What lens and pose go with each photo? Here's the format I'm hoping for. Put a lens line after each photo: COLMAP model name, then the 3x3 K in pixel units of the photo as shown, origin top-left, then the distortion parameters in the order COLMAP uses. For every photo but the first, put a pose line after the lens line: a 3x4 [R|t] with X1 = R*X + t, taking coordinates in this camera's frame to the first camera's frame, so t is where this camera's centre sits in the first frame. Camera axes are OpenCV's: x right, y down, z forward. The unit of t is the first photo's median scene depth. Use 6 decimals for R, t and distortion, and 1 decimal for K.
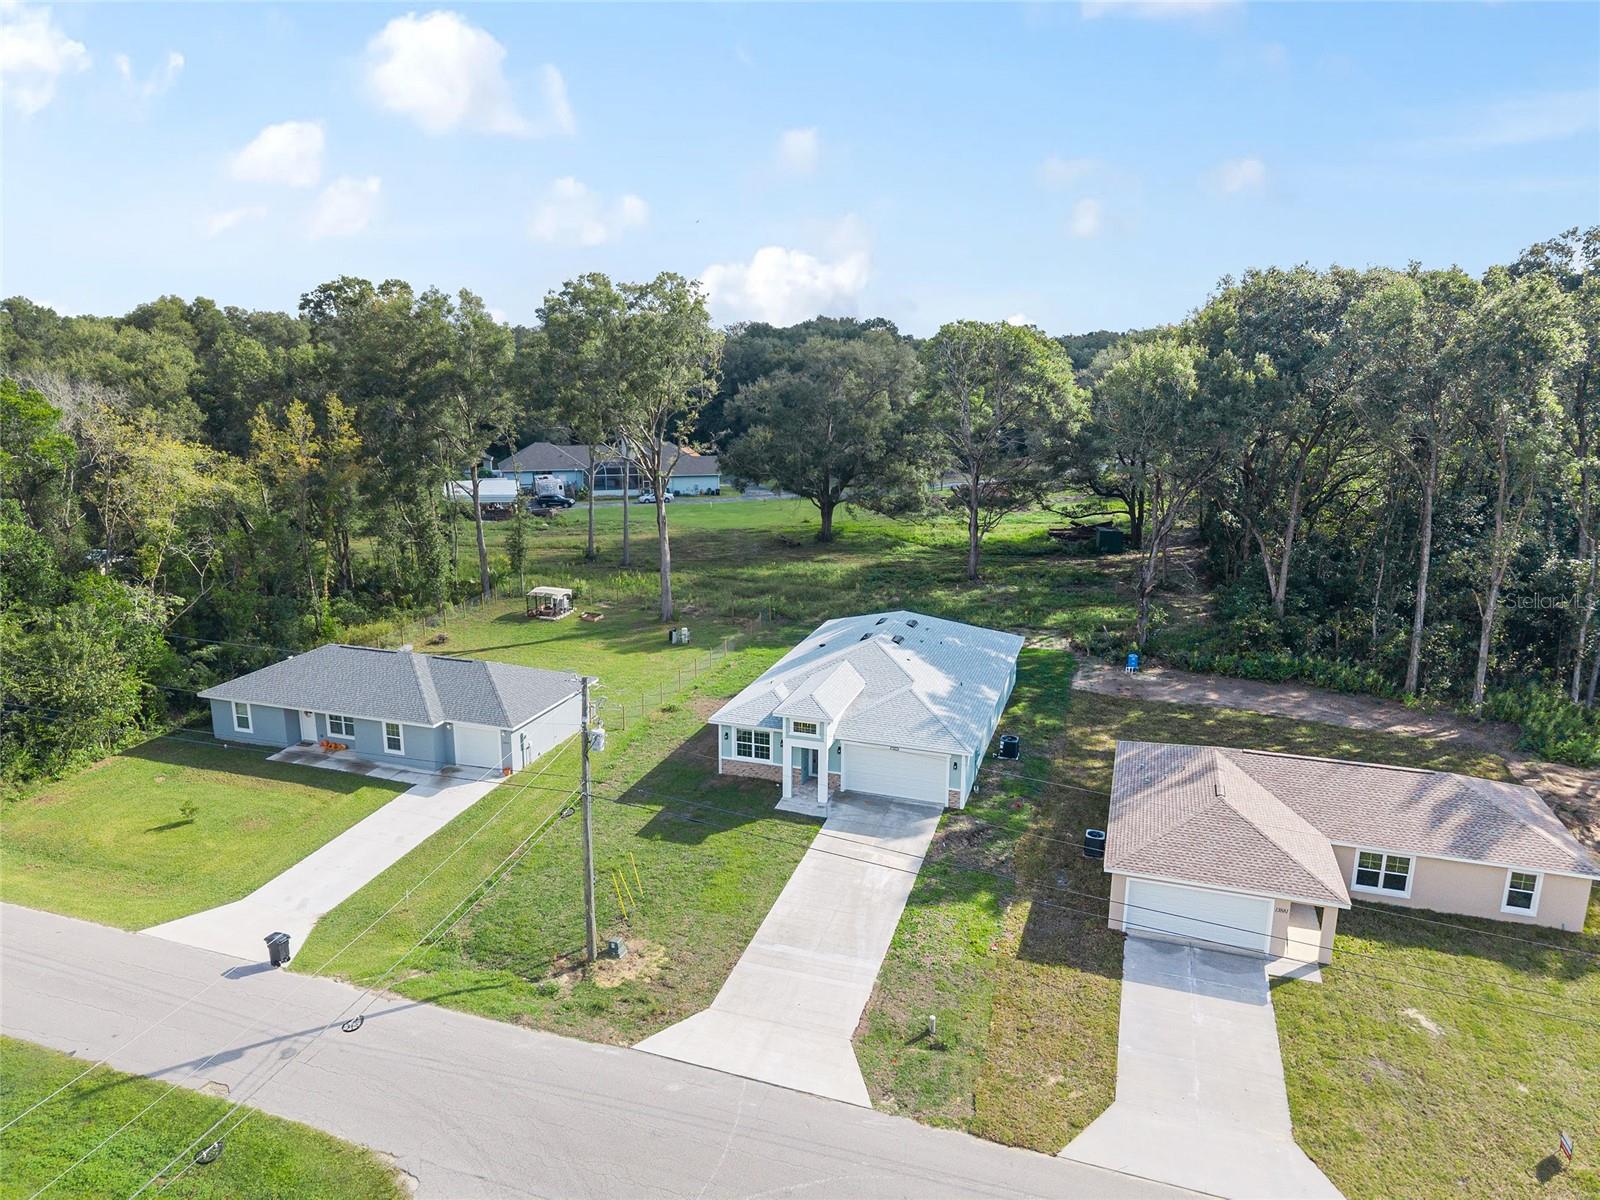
lens RADIAL K [[1062.1, 0, 800.0], [0, 1062.1, 600.0], [0, 0, 1]] dist [0.049383, -0.070891]
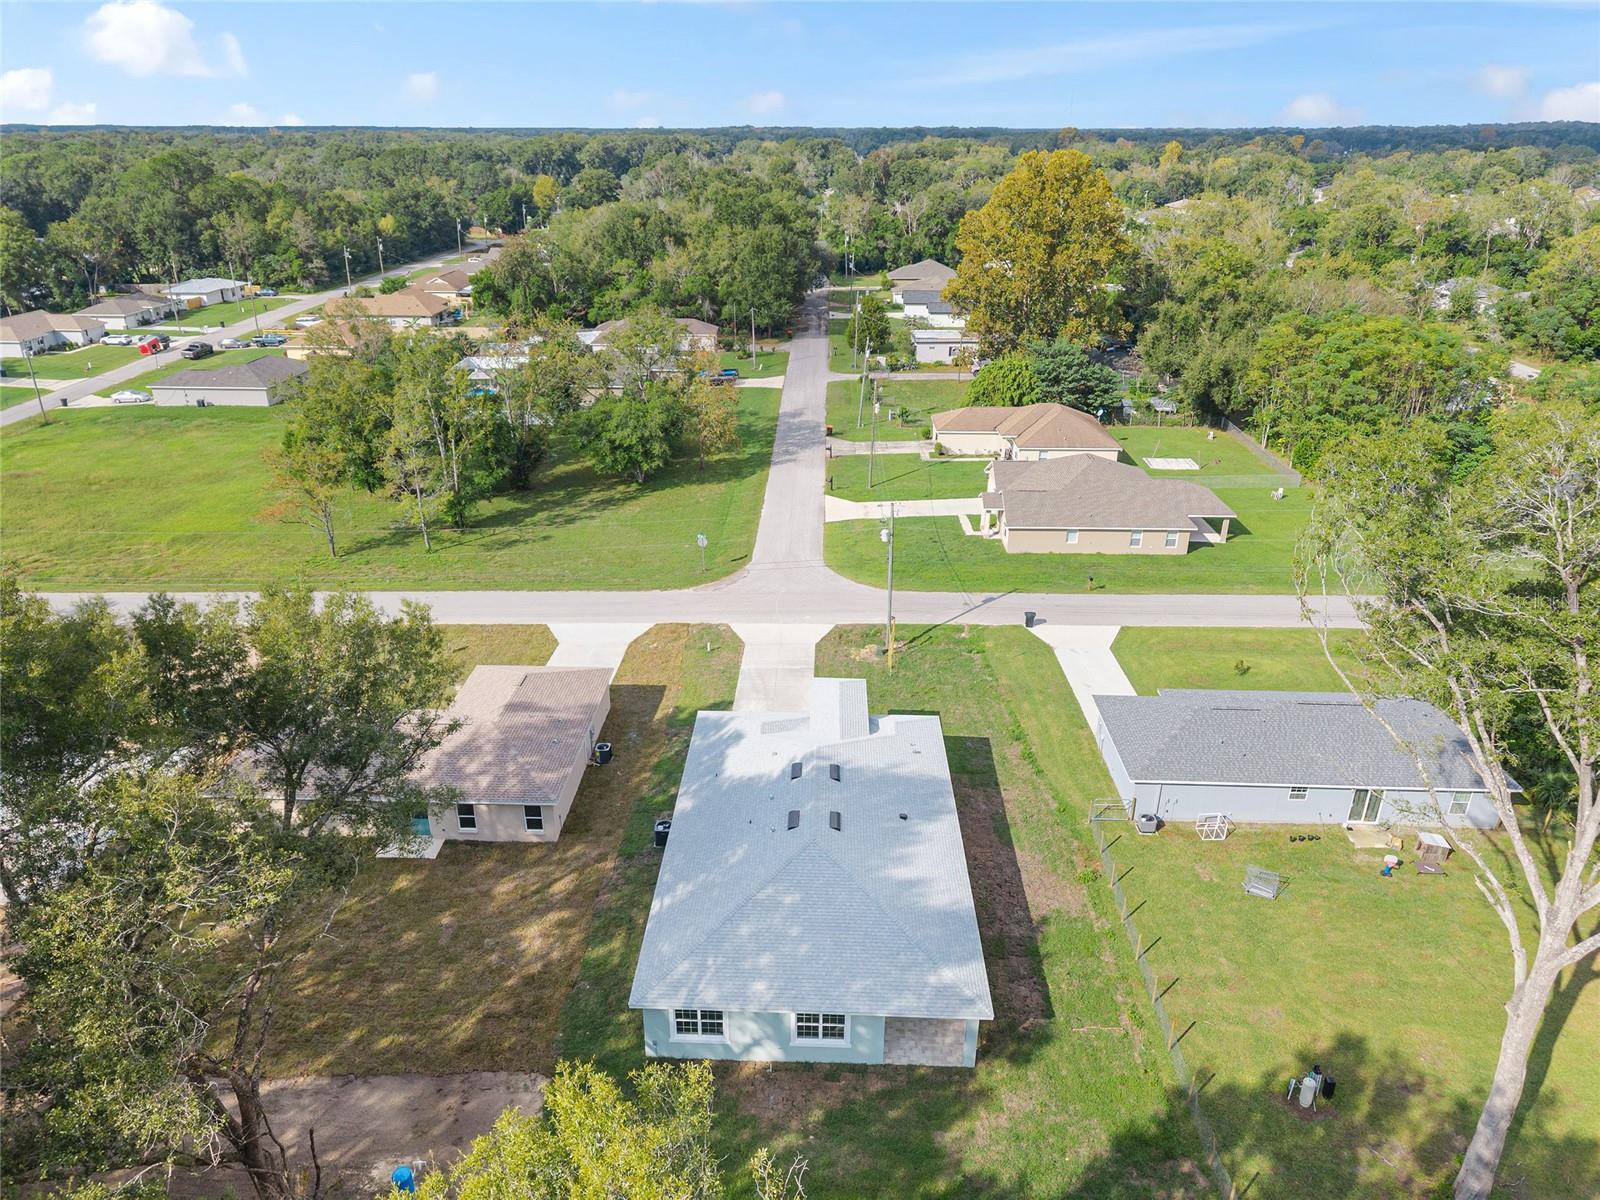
lens RADIAL K [[1071.3, 0, 793.4], [0, 1071.3, 600.7], [0, 0, 1]] dist [0.018631, -0.018783]
pose [[-0.961569, 0.096828, -0.256923, 0.237215], [-0.076510, 0.804189, 0.589429, -0.445672], [0.263688, 0.586434, -0.765875, 1.248118]]
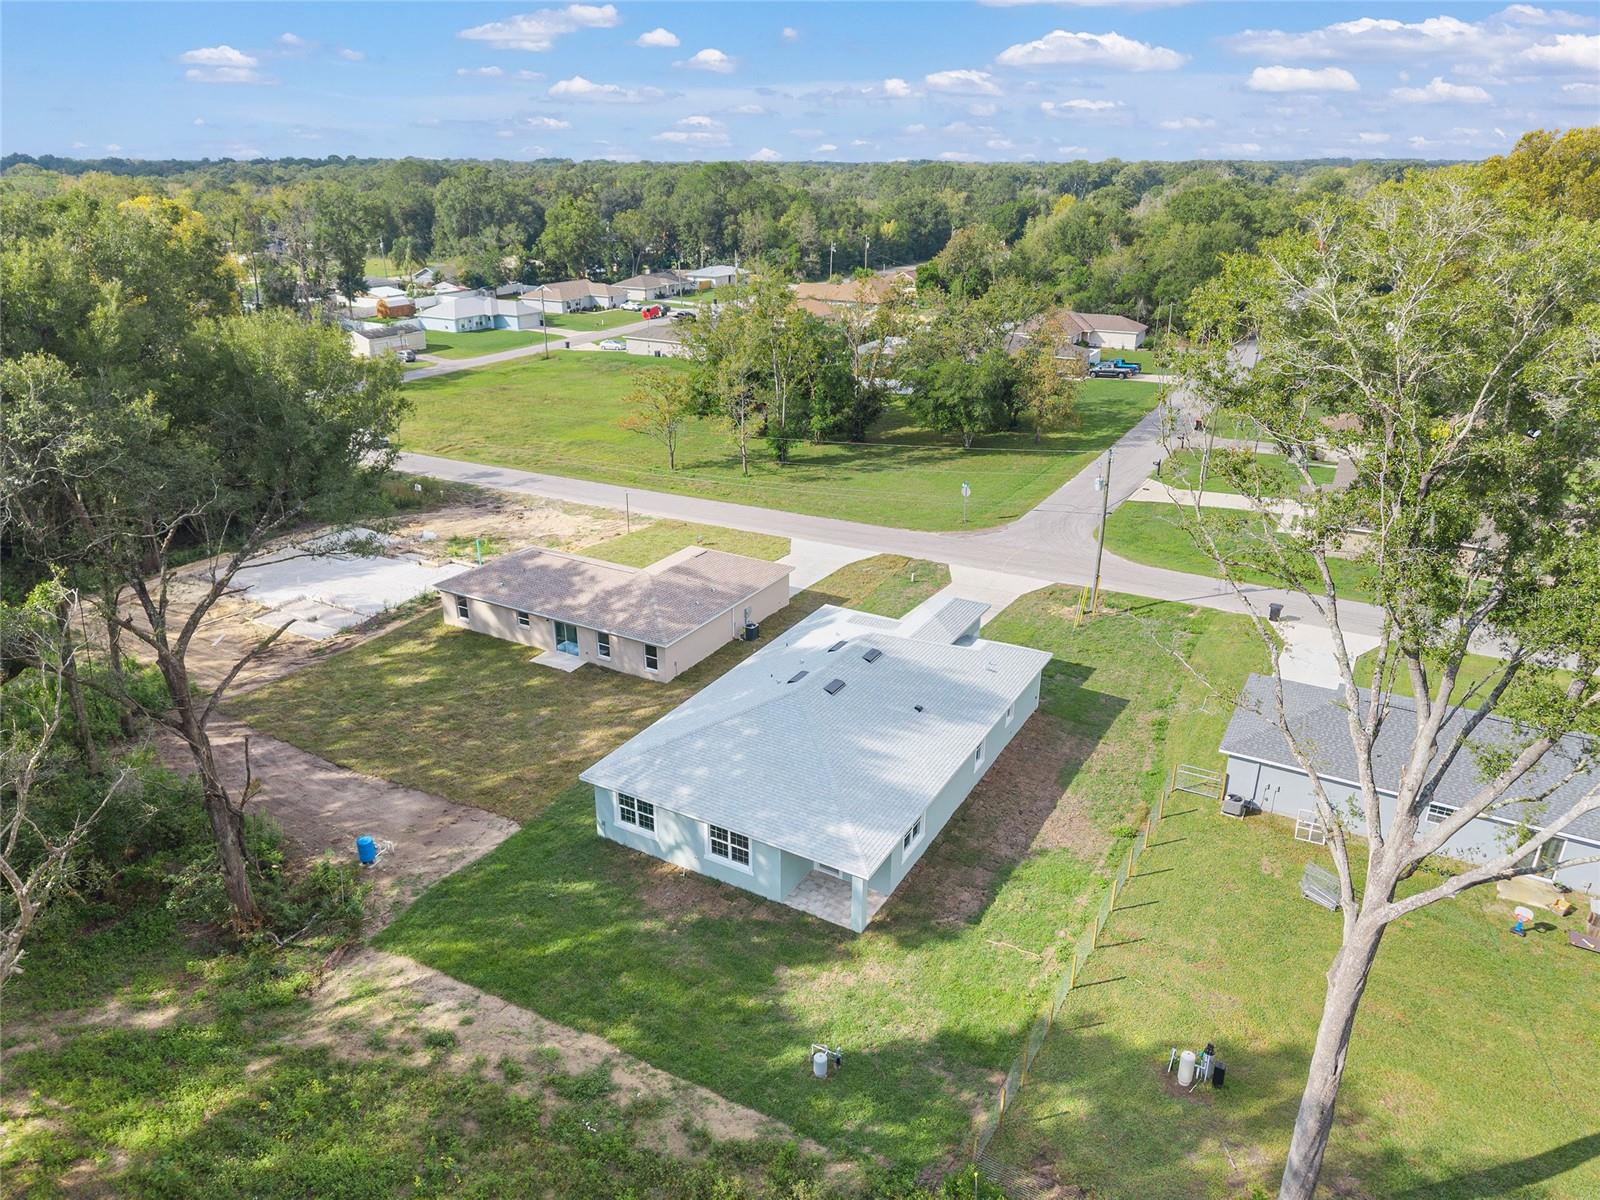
lens RADIAL K [[1064.7, 0, 793.8], [0, 1064.7, 605.6], [0, 0, 1]] dist [0.082210, -0.144811]
pose [[-0.977936, -0.092560, 0.187281, -0.021281], [0.033688, 0.814880, 0.578650, -0.382849], [-0.206171, 0.572192, -0.793782, 1.330349]]
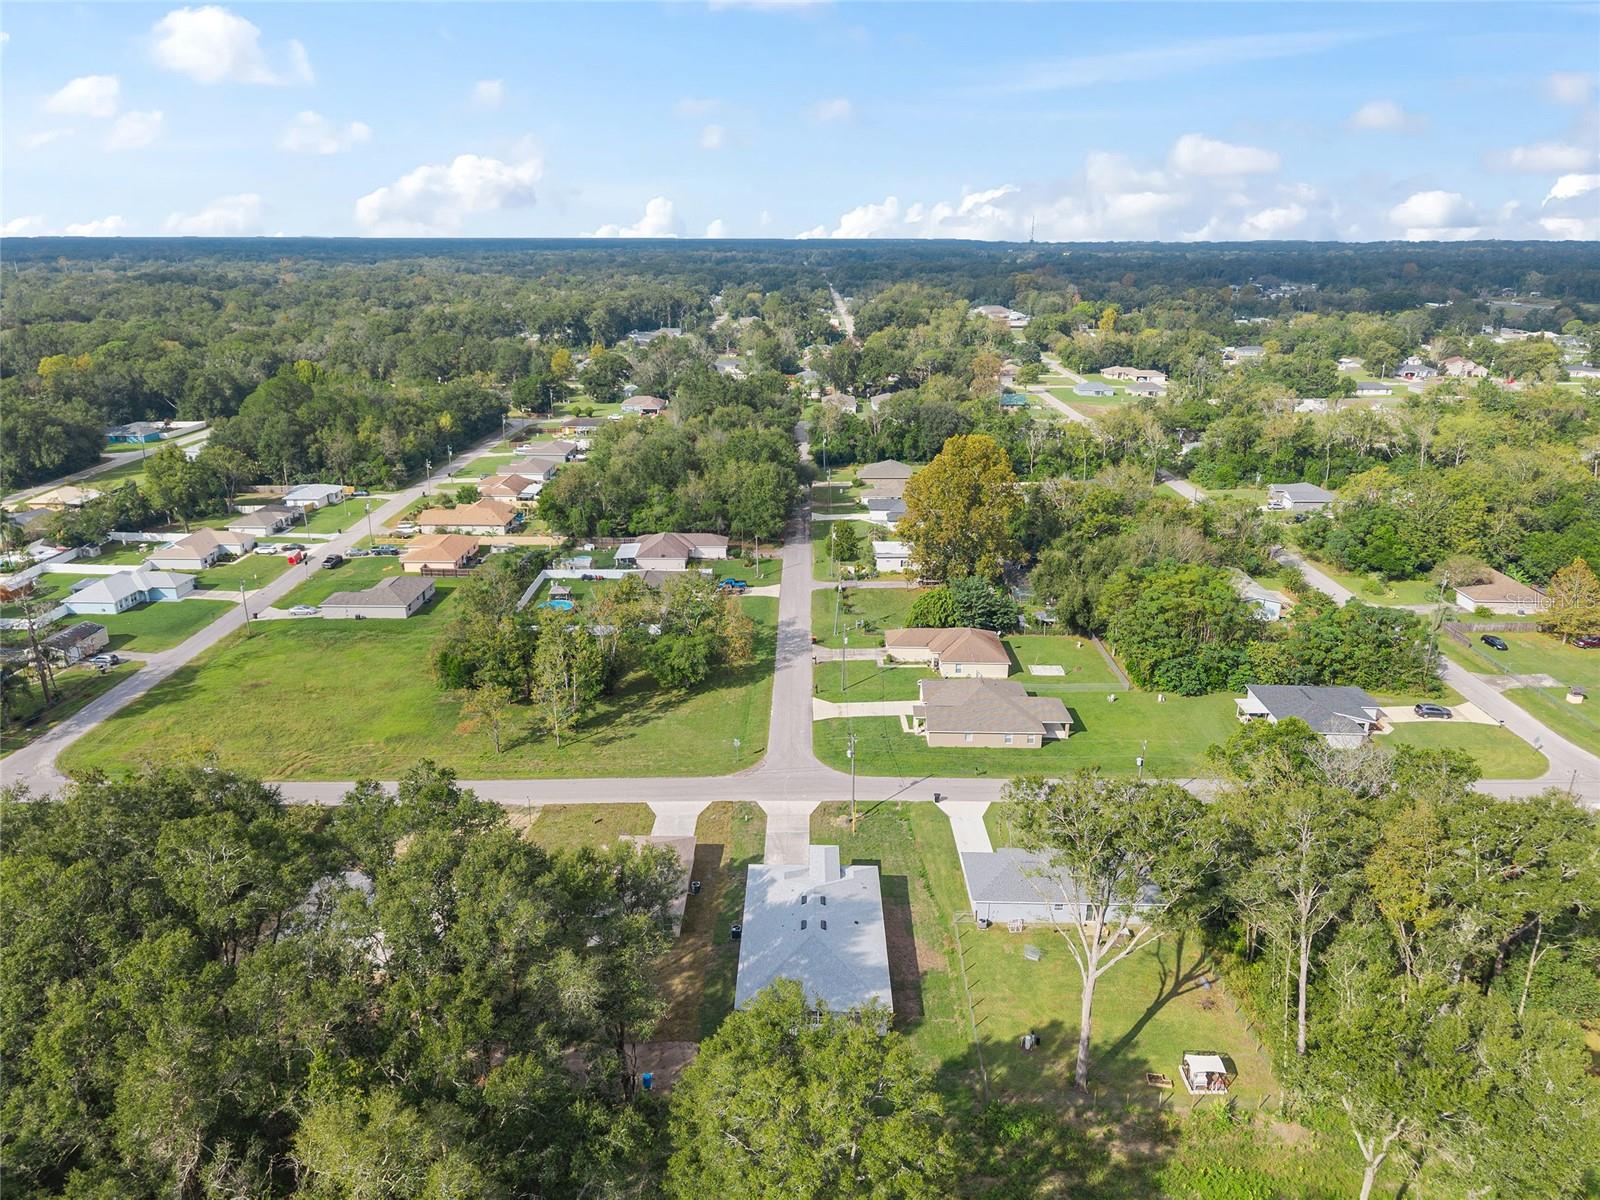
lens RADIAL K [[1064.7, 0, 793.8], [0, 1064.7, 605.6], [0, 0, 1]] dist [0.082210, -0.144811]
pose [[-0.955884, 0.081738, -0.282145, 0.441420], [-0.081421, 0.849145, 0.521846, -0.996025], [0.282236, 0.521796, -0.805029, 1.699124]]
